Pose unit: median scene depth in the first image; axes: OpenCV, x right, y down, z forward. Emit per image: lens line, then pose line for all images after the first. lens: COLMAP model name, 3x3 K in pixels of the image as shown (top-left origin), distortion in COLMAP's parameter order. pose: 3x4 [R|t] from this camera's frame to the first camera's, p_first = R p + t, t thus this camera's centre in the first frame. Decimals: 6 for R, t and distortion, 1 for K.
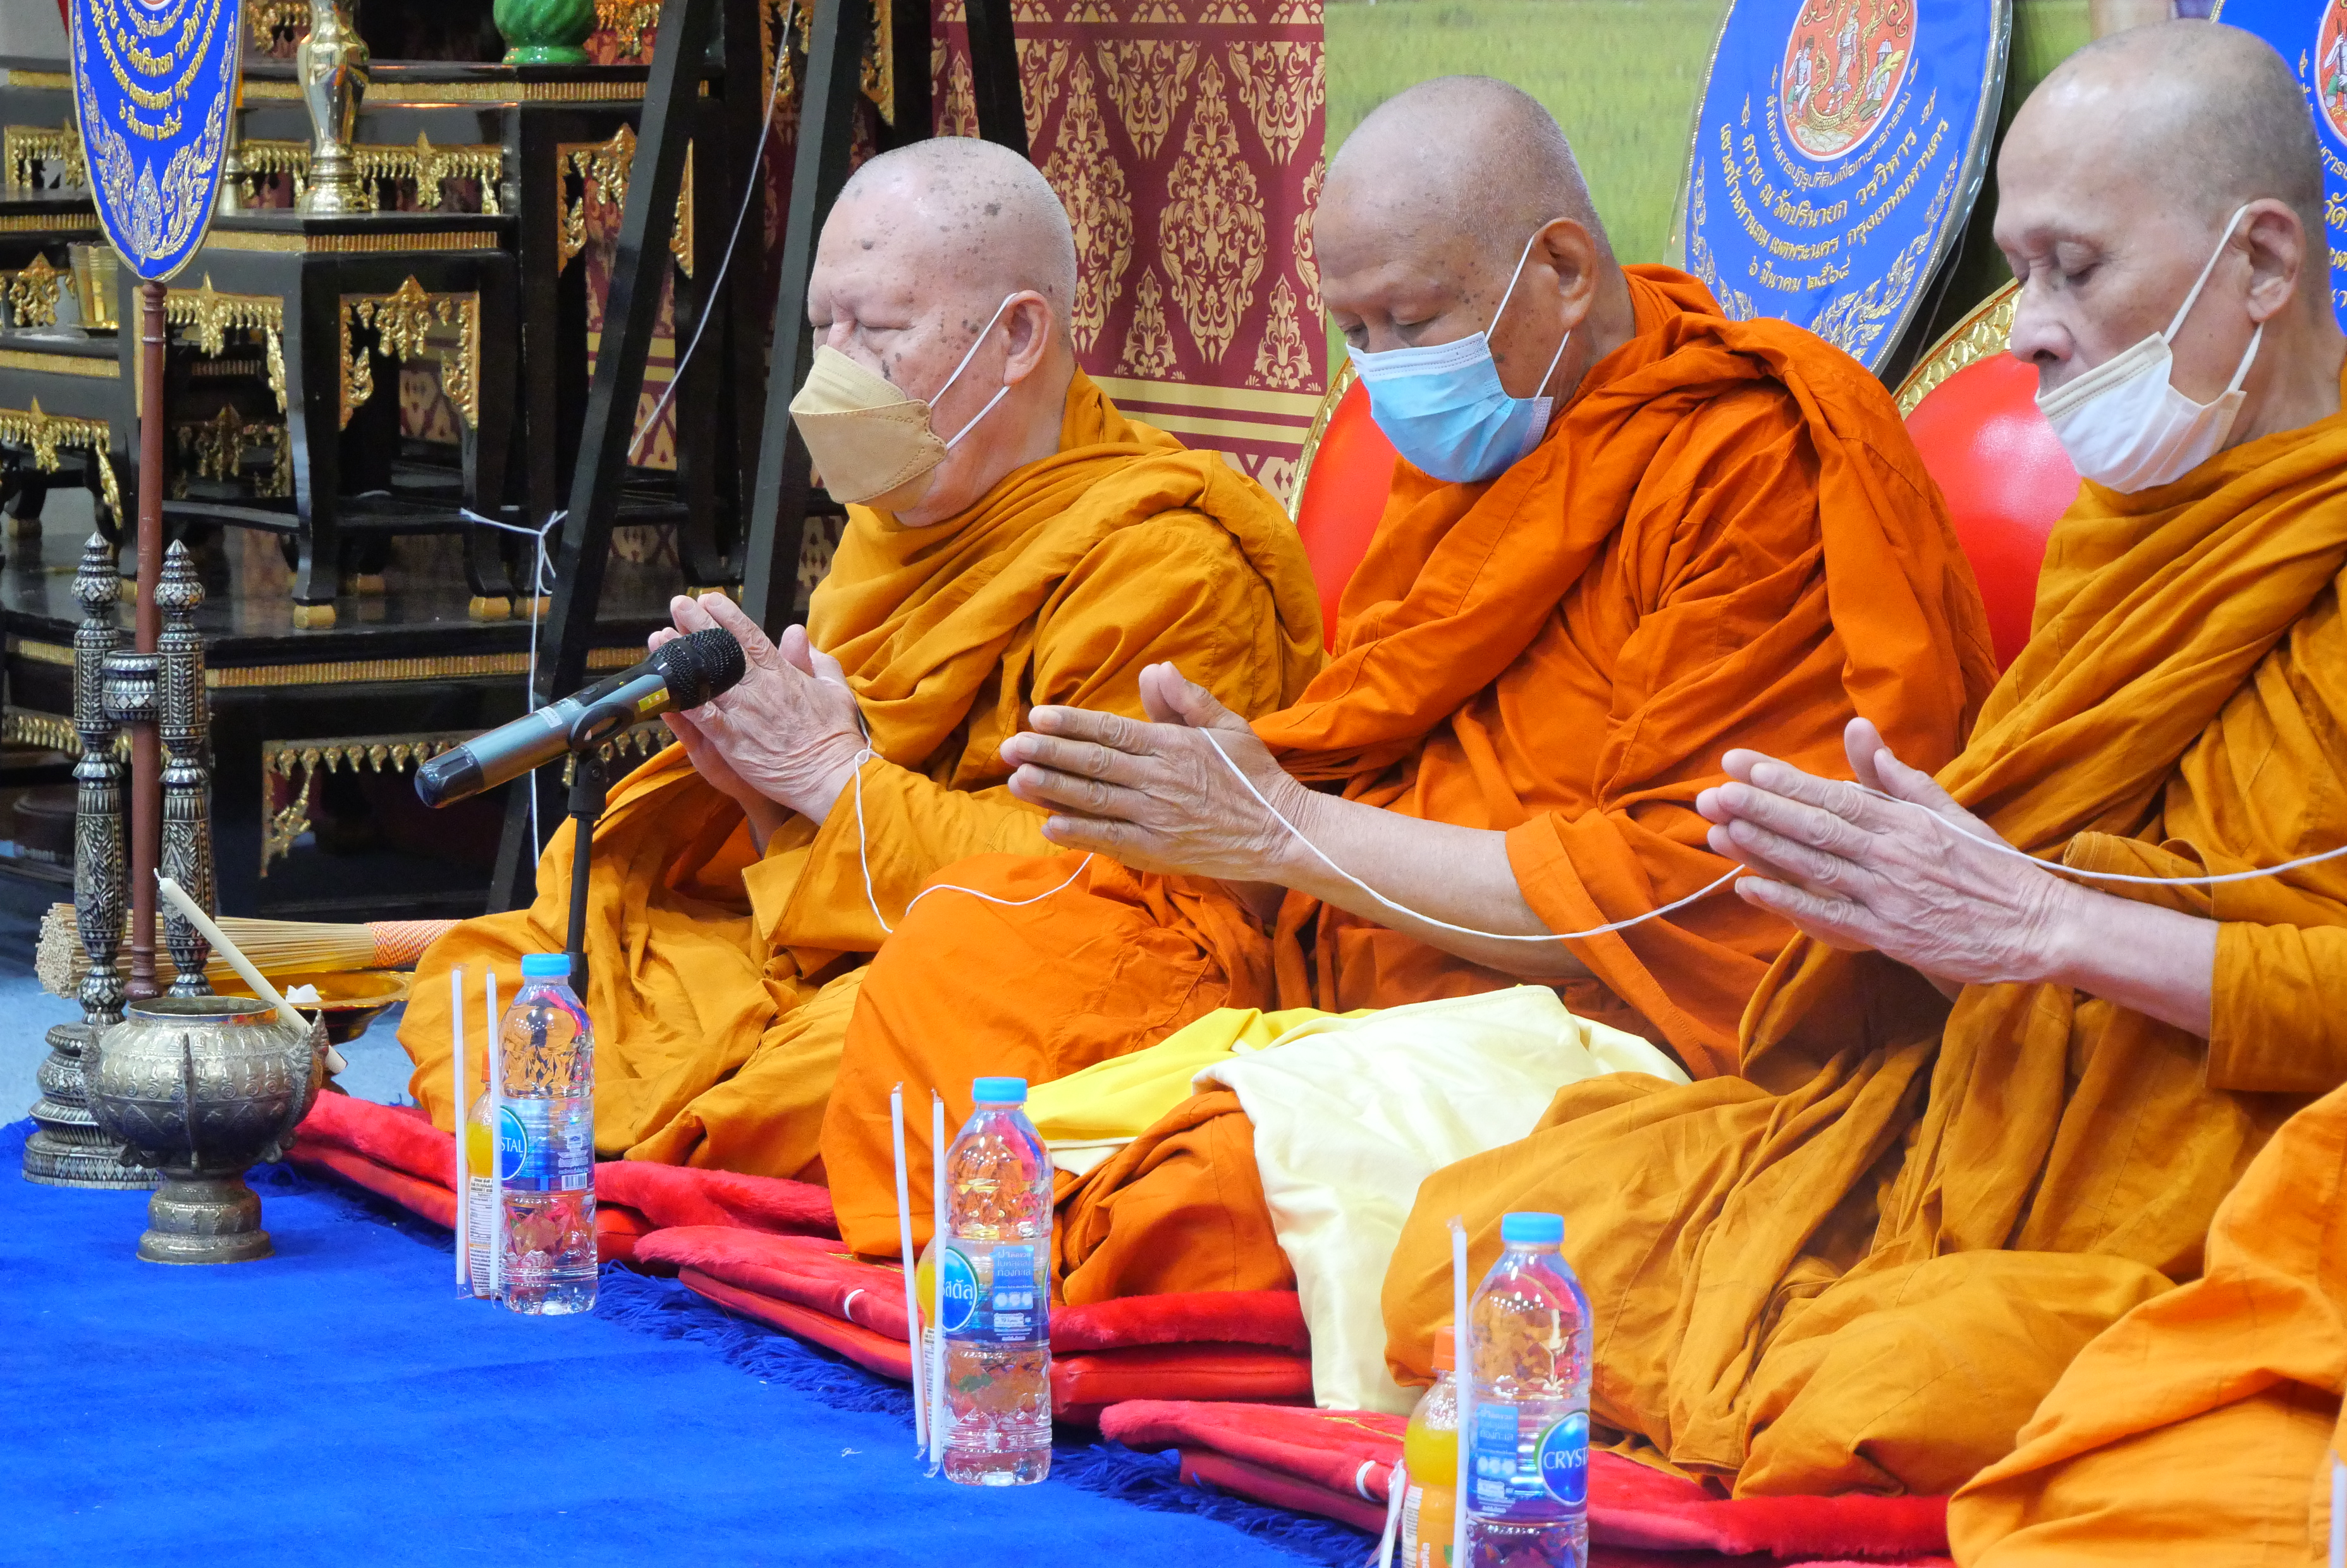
lens RADIAL K [[8519.5, 0, 1173.5], [0, 8519.5, 784.0], [0, 0, 1]] dist [0.075923, 0.948603]
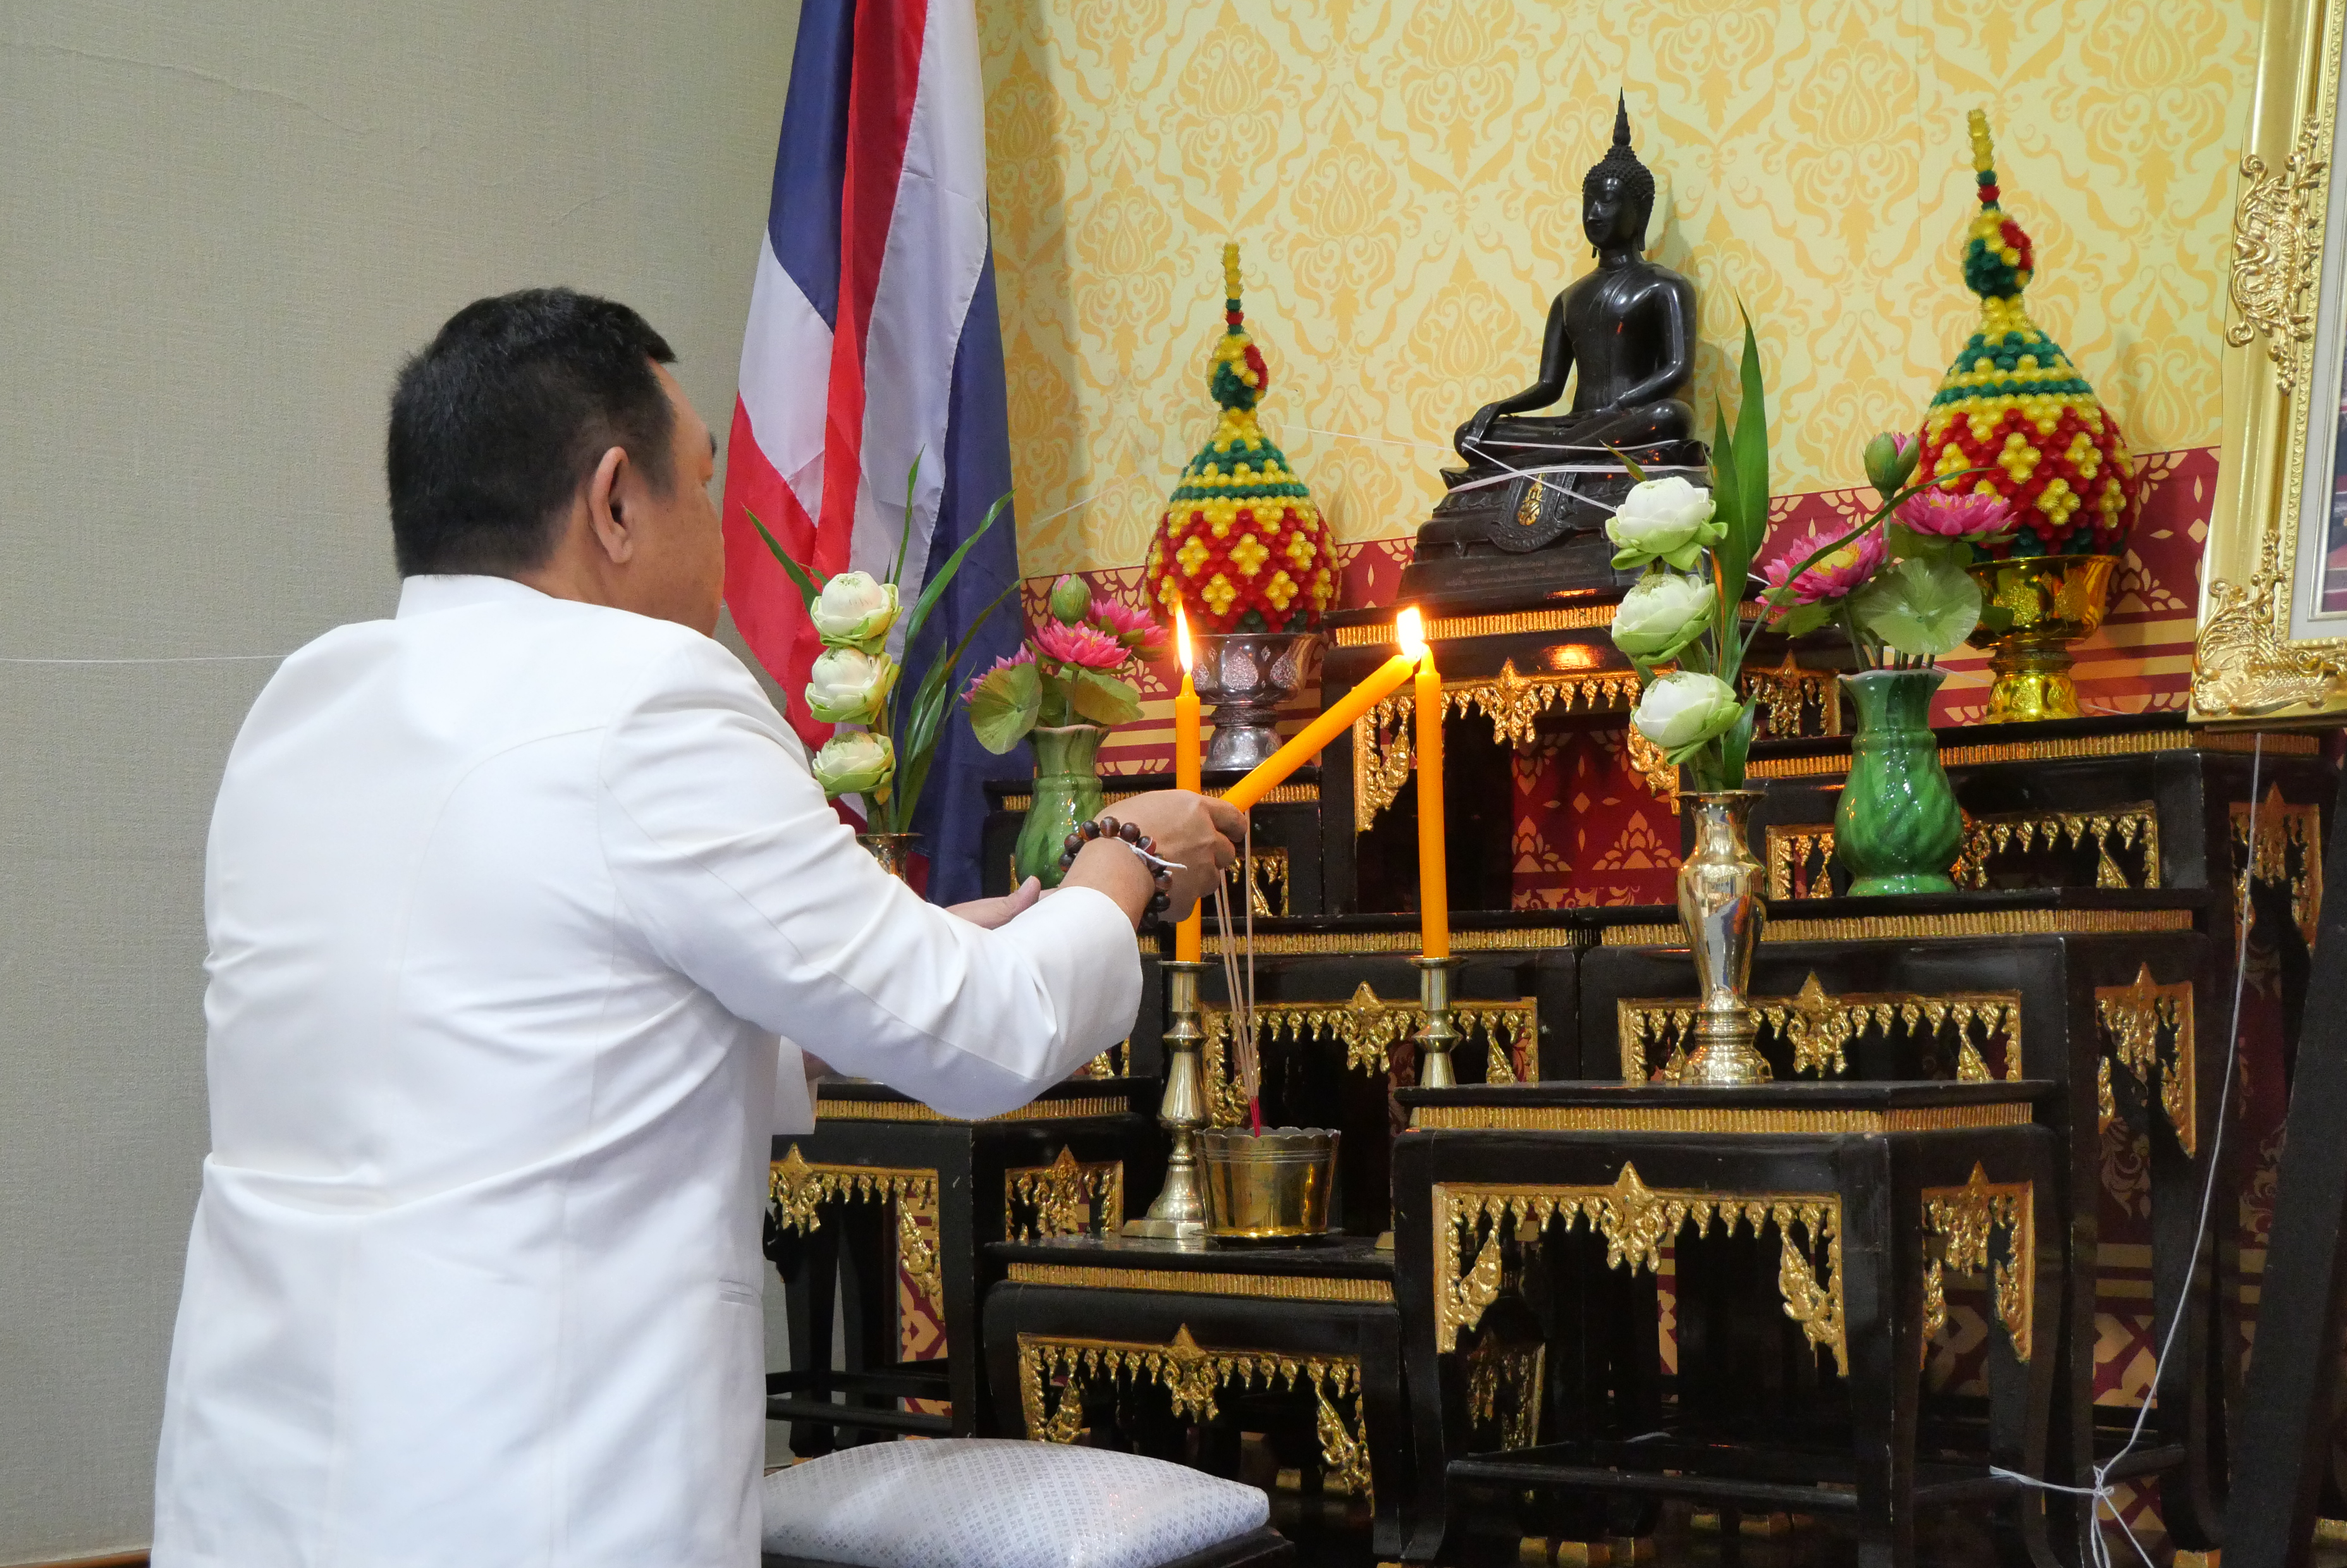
lens RADIAL K [[4067.0, 0, 1173.5], [0, 4067.0, 784.0], [0, 0, 1]] dist [0.055285, 0.063847]
pose [[0.945671, 0.008311, 0.325019, -0.274033], [0.039515, 0.989324, -0.140271, -0.044807], [-0.322715, 0.145493, 0.935247, 0.679968]]
